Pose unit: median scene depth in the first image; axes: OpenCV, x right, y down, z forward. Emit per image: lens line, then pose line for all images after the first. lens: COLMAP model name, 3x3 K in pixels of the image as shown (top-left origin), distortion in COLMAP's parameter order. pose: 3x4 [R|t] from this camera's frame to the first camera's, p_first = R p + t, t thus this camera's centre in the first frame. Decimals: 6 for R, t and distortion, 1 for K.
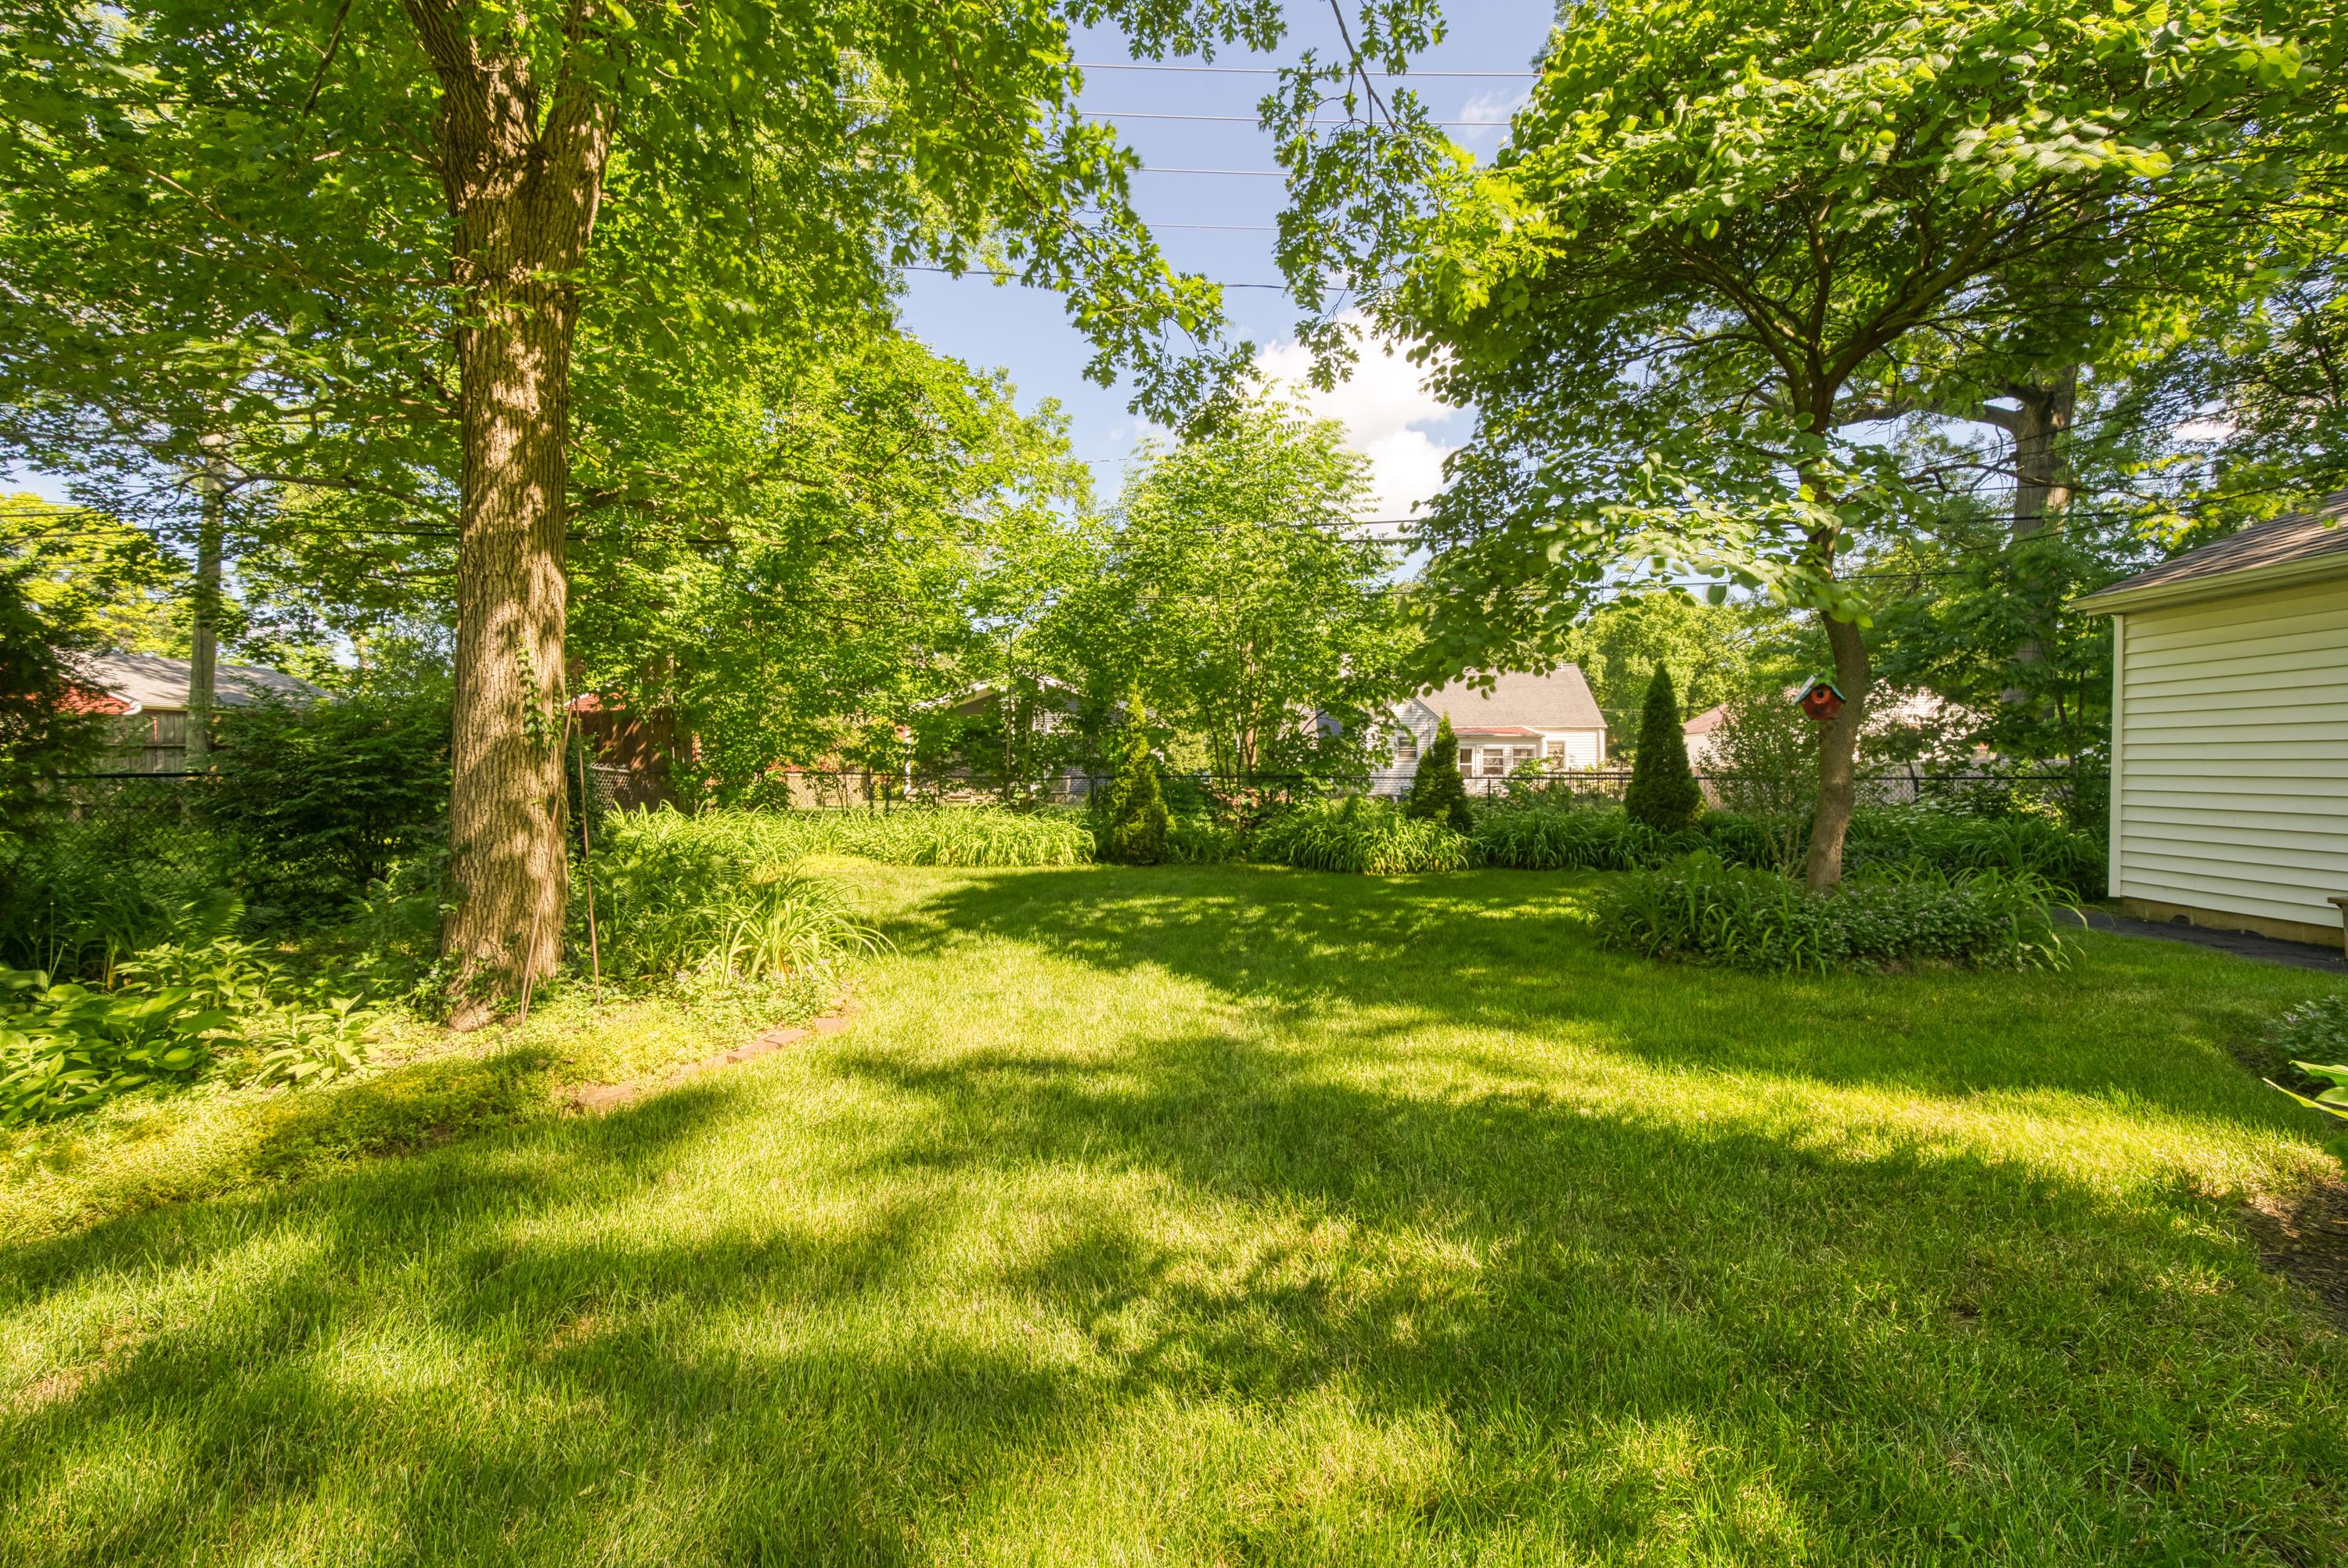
lens RADIAL K [[1018.1, 0, 1168.5], [0, 1018.1, 777.6], [0, 0, 1]] dist [0.002955, 0.000459]
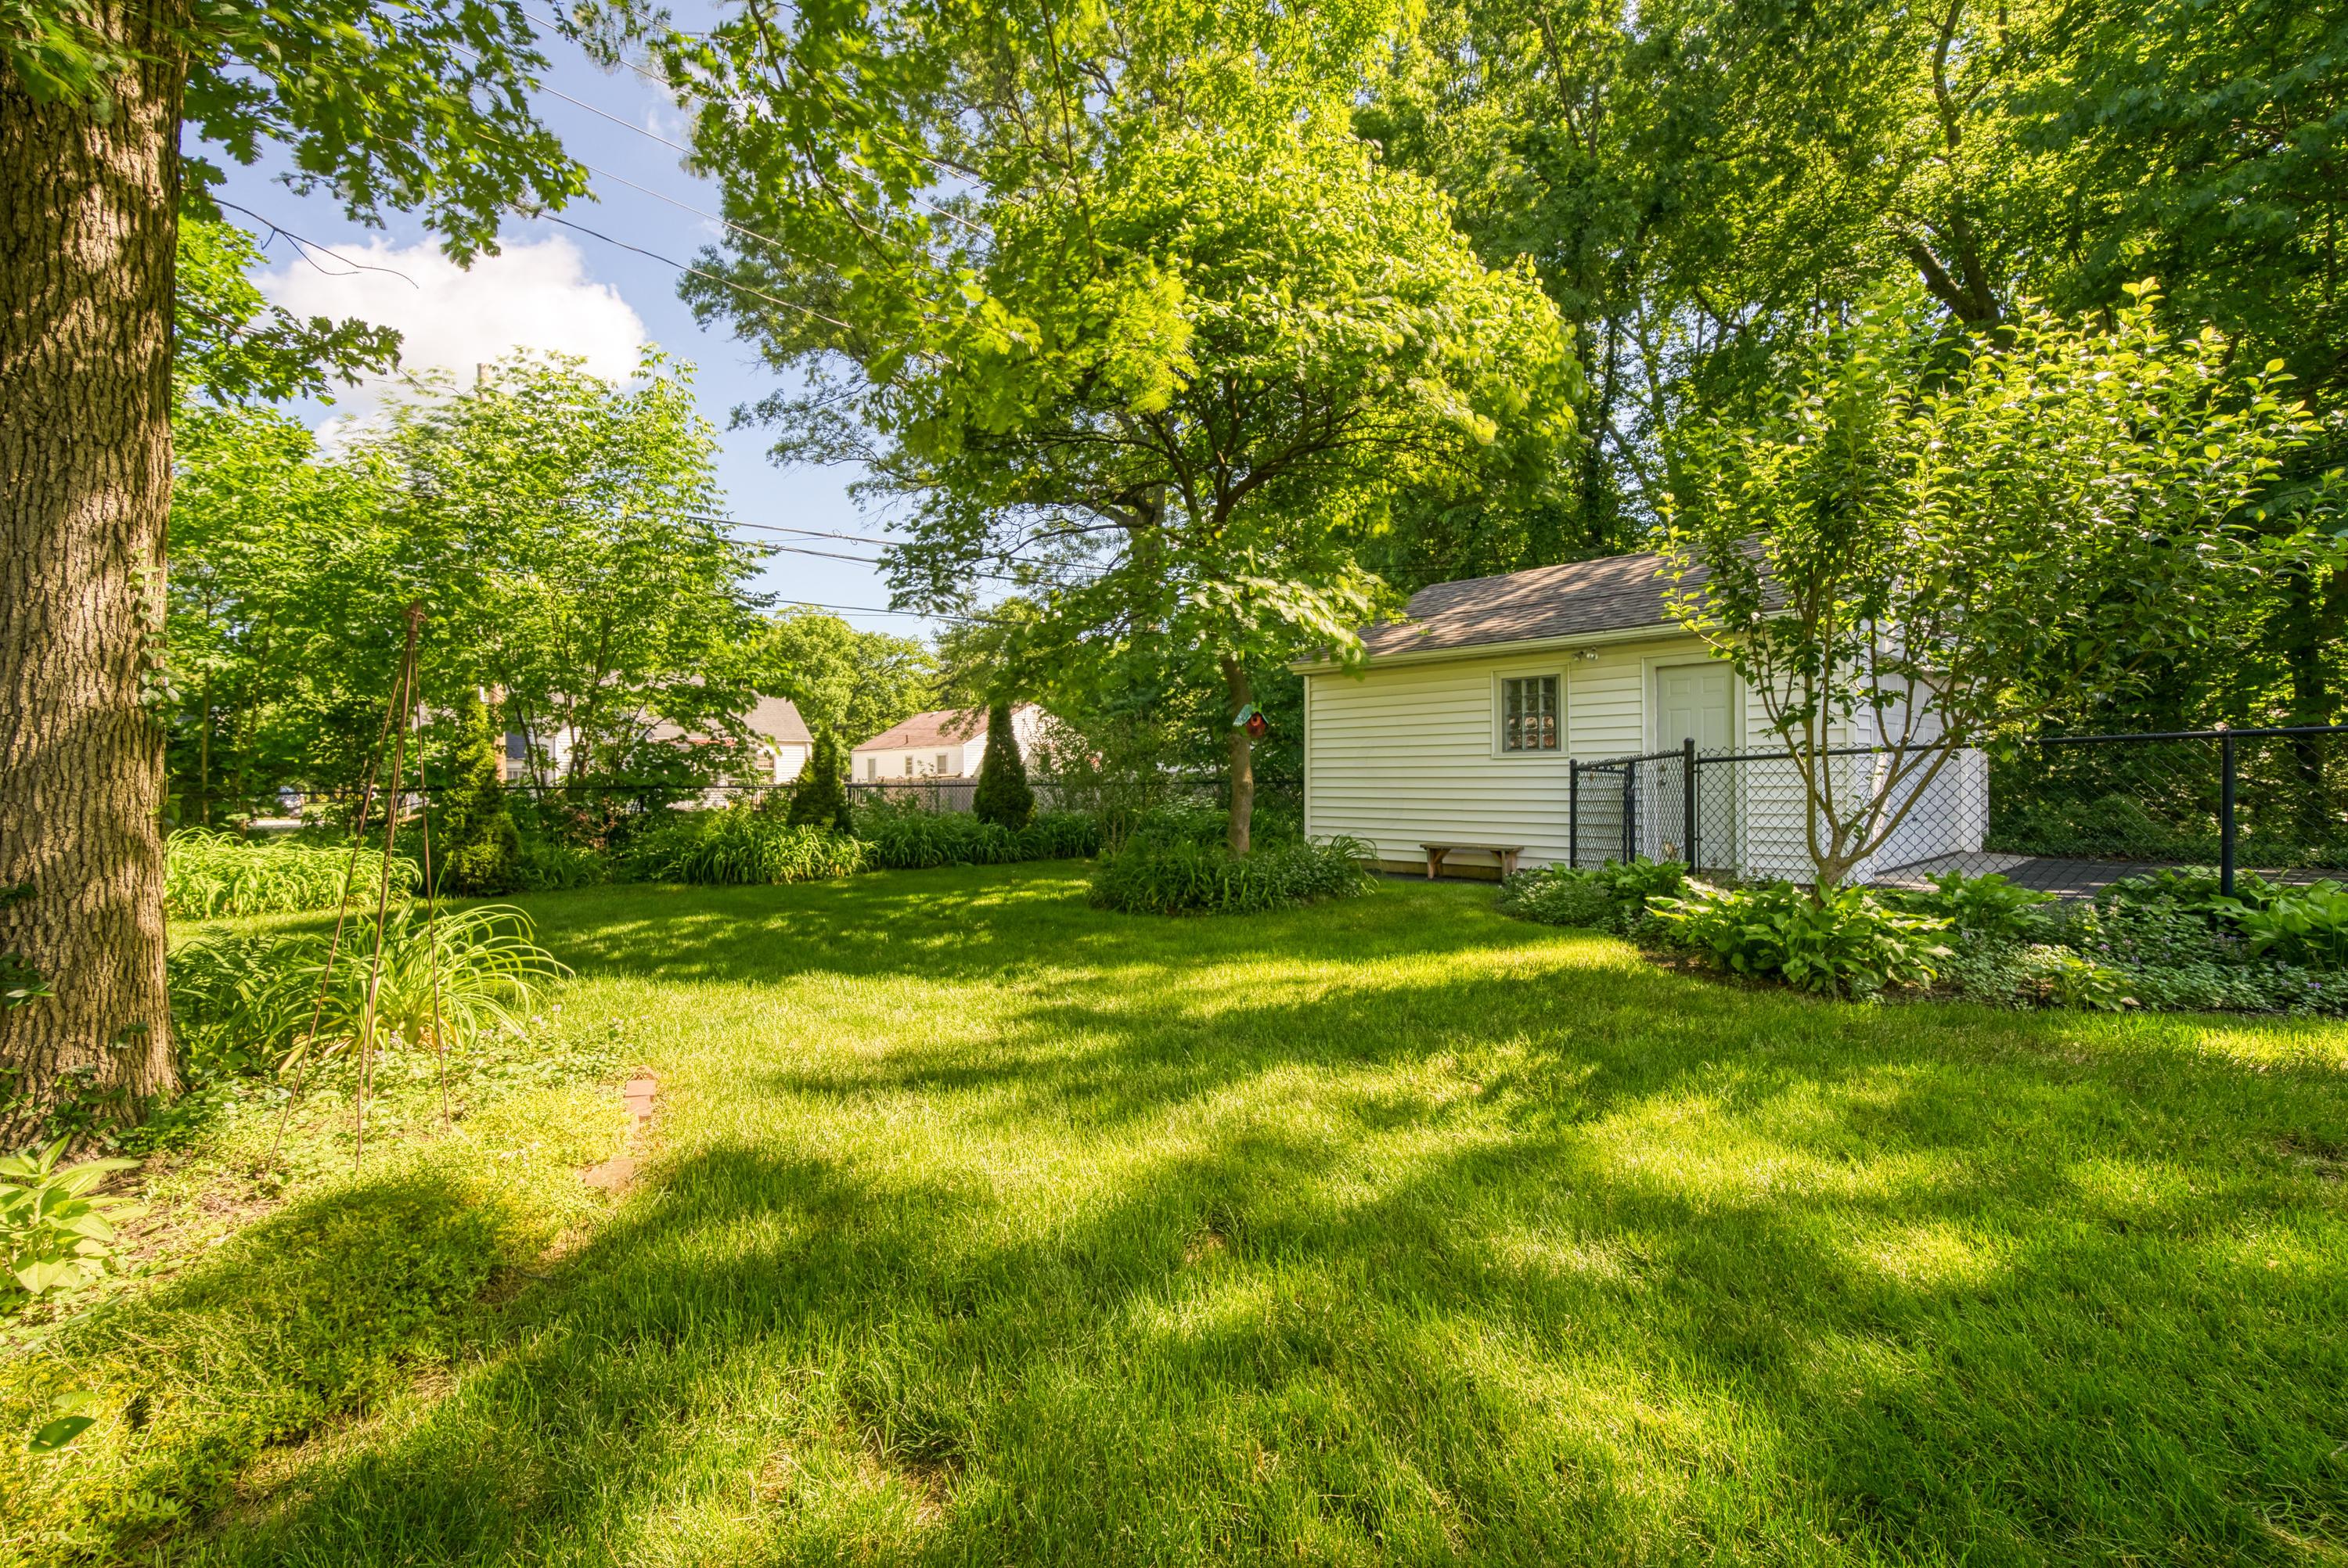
lens RADIAL K [[1018.1, 0, 1168.5], [0, 1018.1, 777.6], [0, 0, 1]] dist [0.002955, 0.000459]
pose [[0.699409, -0.002053, 0.714718, -0.641464], [0.012539, 0.999877, -0.009399, 0.016168], [-0.714611, 0.015535, 0.699349, 0.113752]]
